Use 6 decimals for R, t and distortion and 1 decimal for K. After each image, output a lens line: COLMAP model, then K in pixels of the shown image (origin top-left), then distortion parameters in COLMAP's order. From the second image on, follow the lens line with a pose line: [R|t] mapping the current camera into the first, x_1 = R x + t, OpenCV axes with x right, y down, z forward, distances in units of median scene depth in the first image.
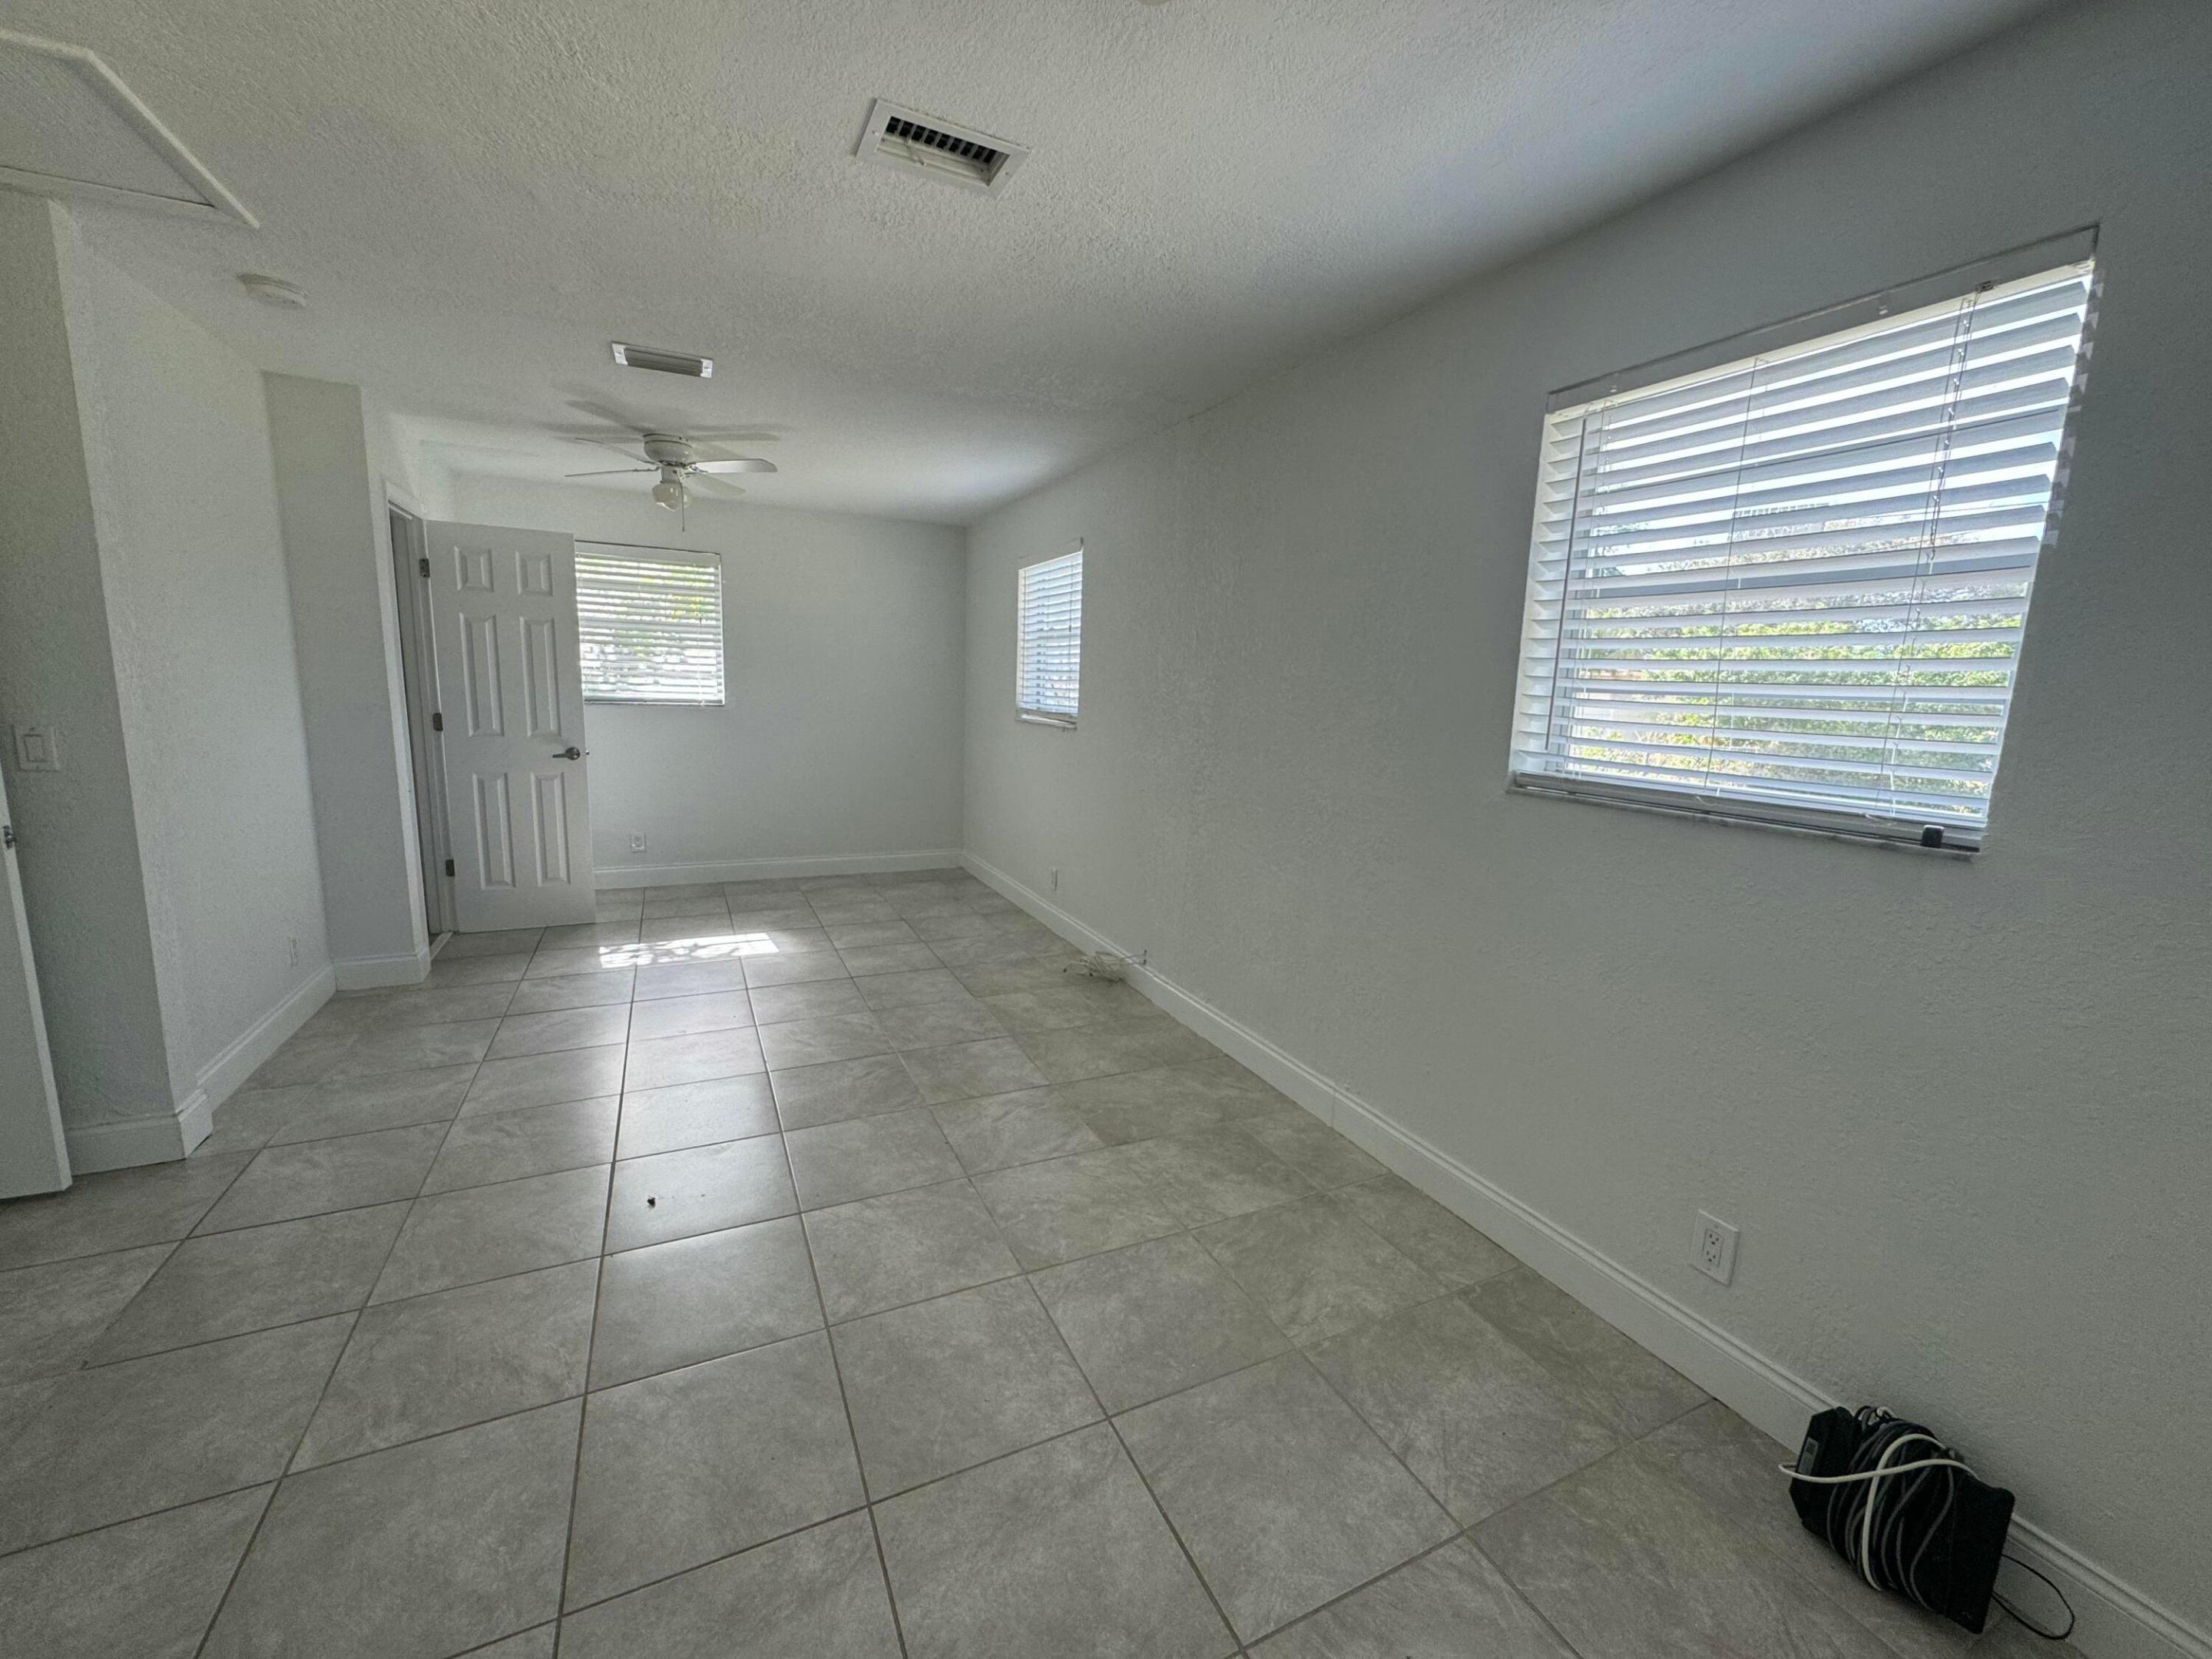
lens RADIAL K [[882.0, 0, 1105.8], [0, 882.0, 831.2], [0, 0, 1]] dist [-0.003031, 0.000459]
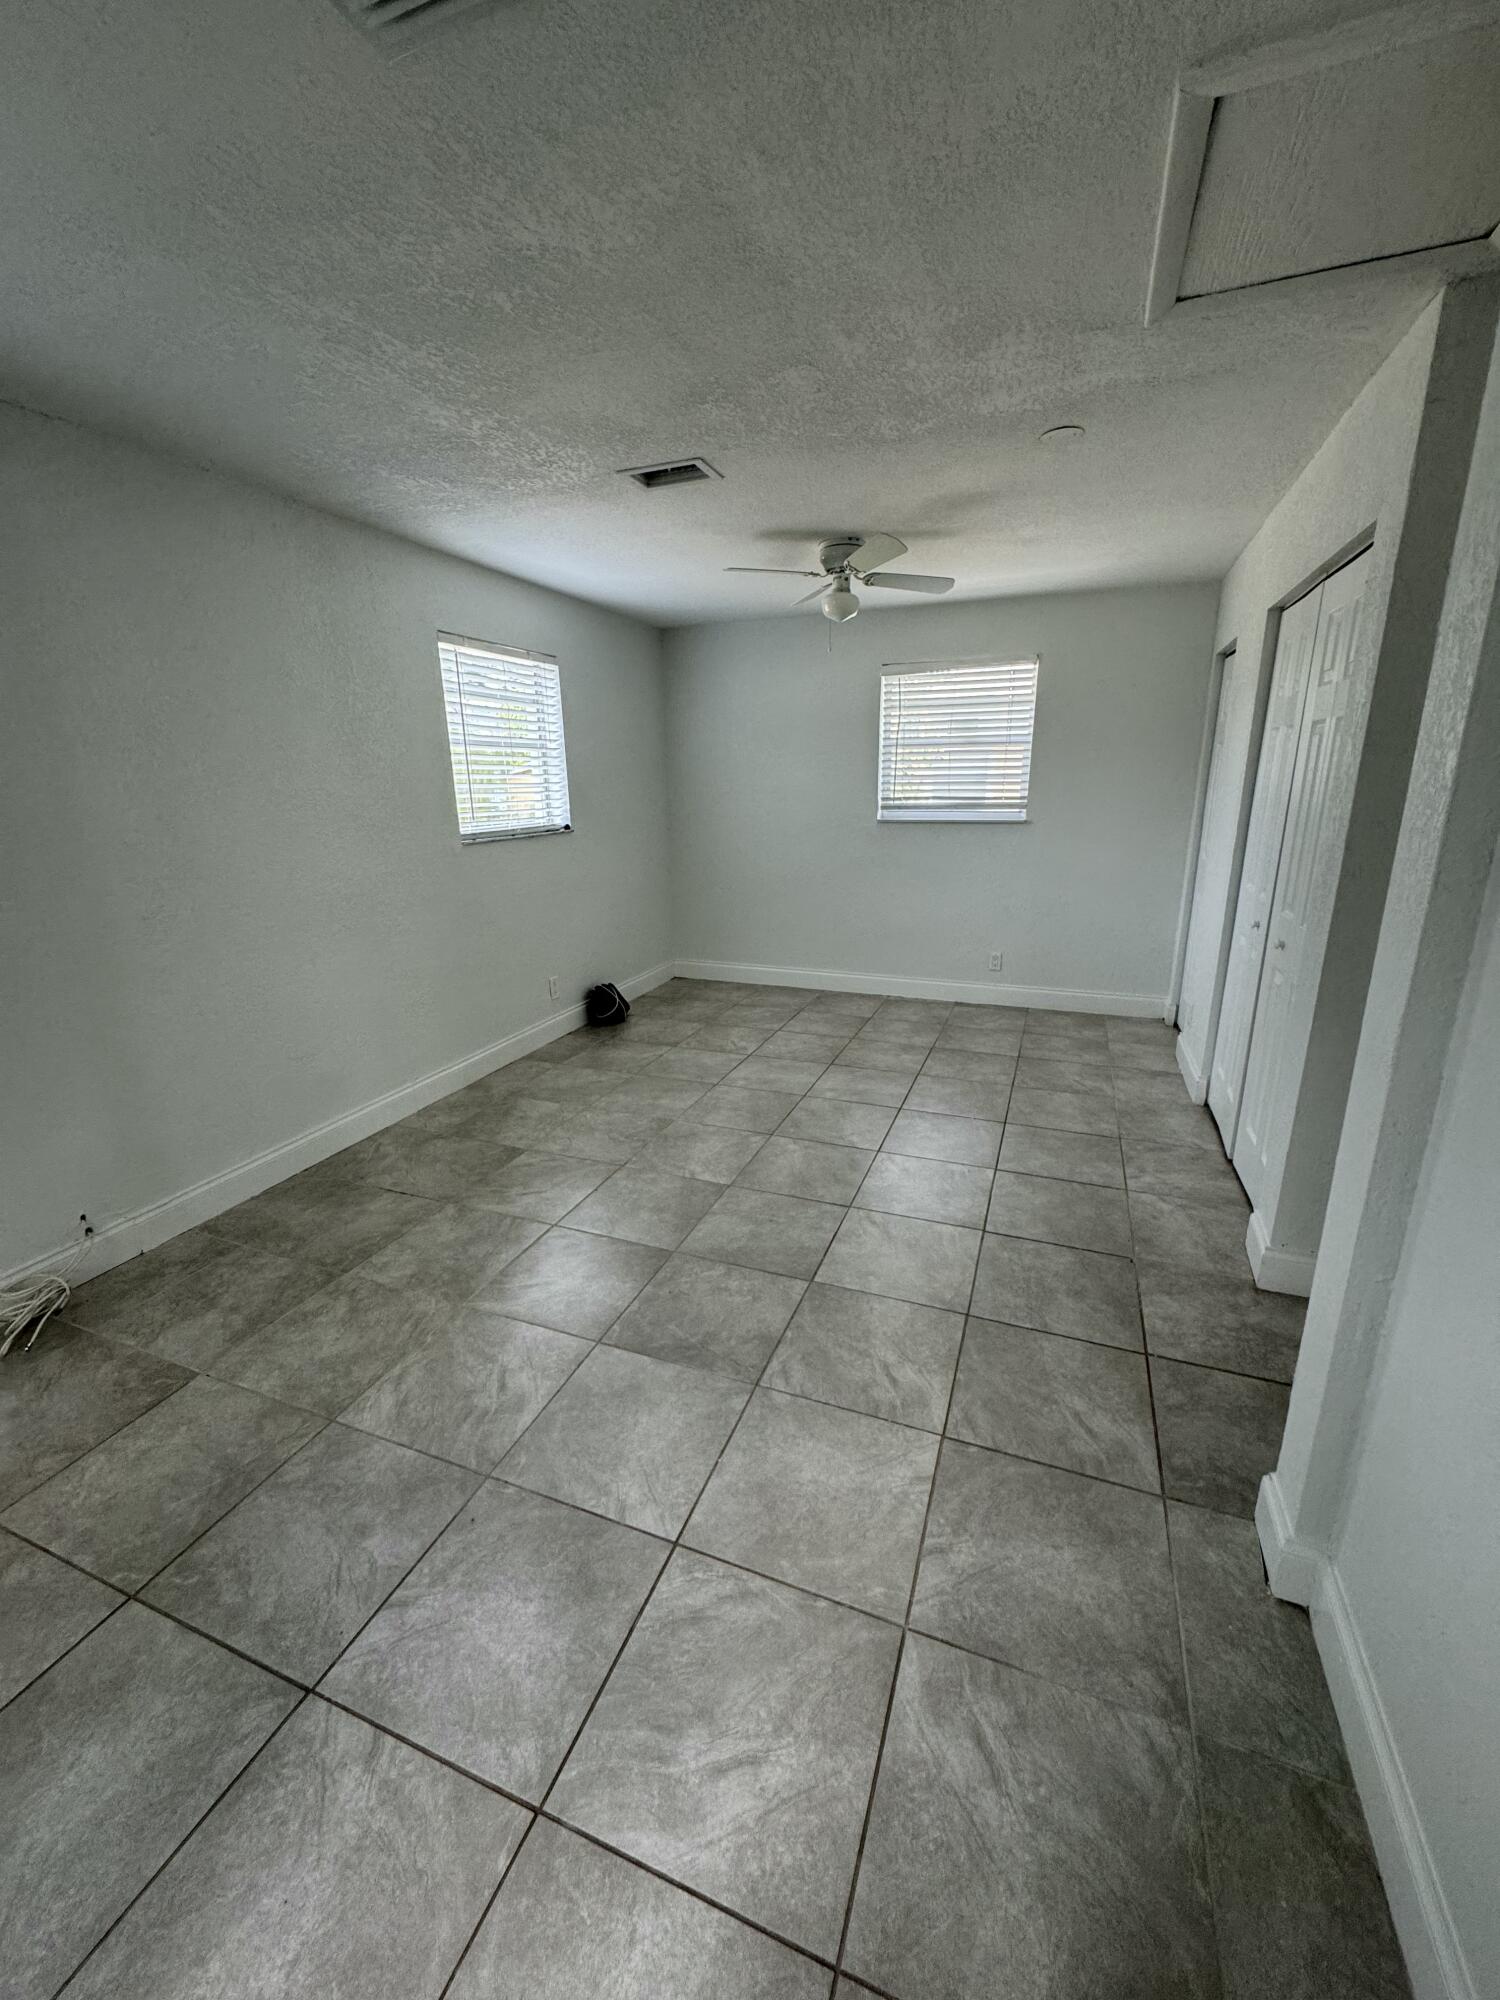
lens RADIAL K [[797.5, 0, 742.9], [0, 797.5, 1005.7], [0, 0, 1]] dist [-0.003031, 0.000459]
pose [[-0.672335, -0.226868, 0.704625, -1.307530], [0.119039, 0.906354, 0.405403, -0.375227], [-0.730613, 0.356445, -0.582368, 1.778400]]
